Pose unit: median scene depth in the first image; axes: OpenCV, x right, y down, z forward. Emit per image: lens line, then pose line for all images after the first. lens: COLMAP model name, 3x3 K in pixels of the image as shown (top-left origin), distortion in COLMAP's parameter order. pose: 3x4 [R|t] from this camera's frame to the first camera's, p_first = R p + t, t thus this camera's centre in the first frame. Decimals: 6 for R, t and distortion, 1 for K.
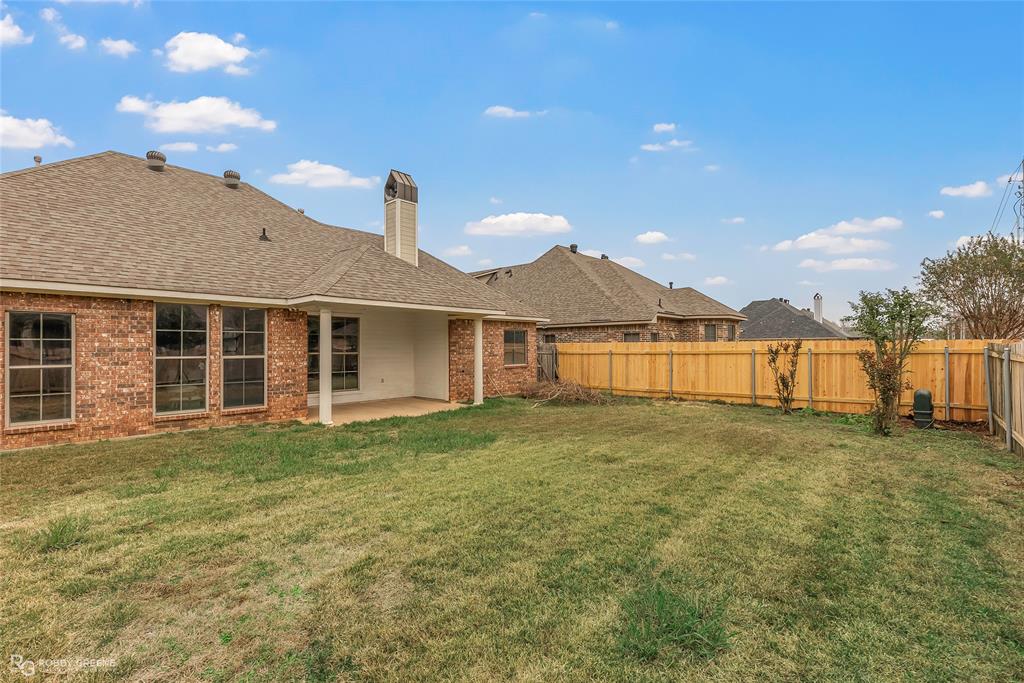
lens RADIAL K [[473.8, 0, 497.7], [0, 473.8, 337.3], [0, 0, 1]] dist [-0.006535, -0.000149]
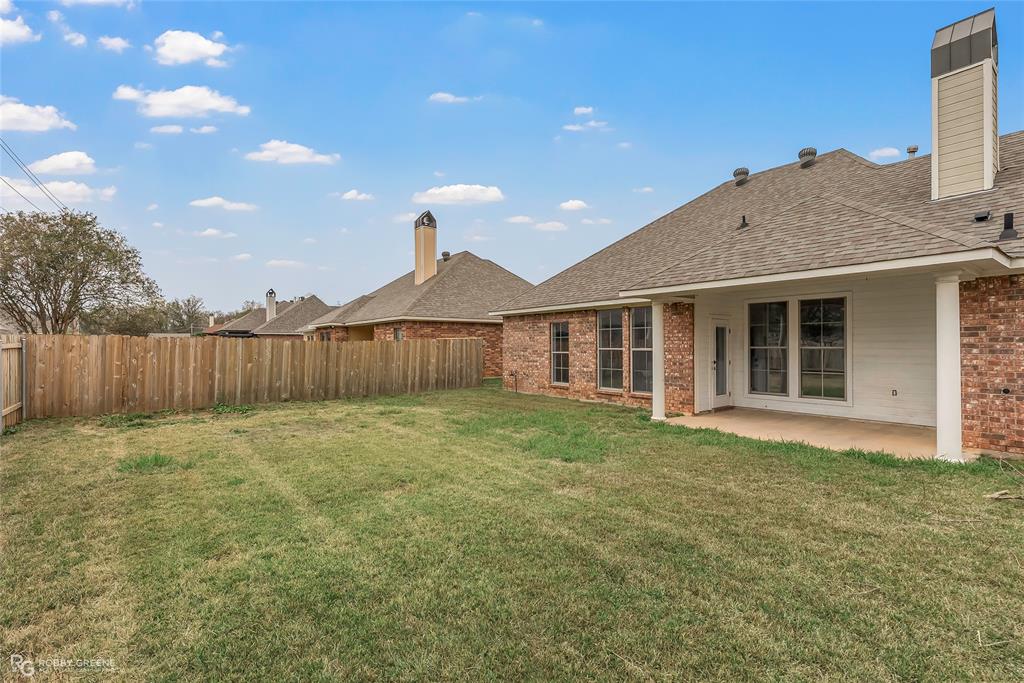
lens RADIAL K [[473.8, 0, 497.7], [0, 473.8, 337.3], [0, 0, 1]] dist [-0.006535, -0.000149]
pose [[-0.215300, -0.008734, -0.976509, 0.735517], [0.030333, 0.999418, -0.015627, 0.020332], [0.976077, -0.032985, -0.214910, 0.975170]]
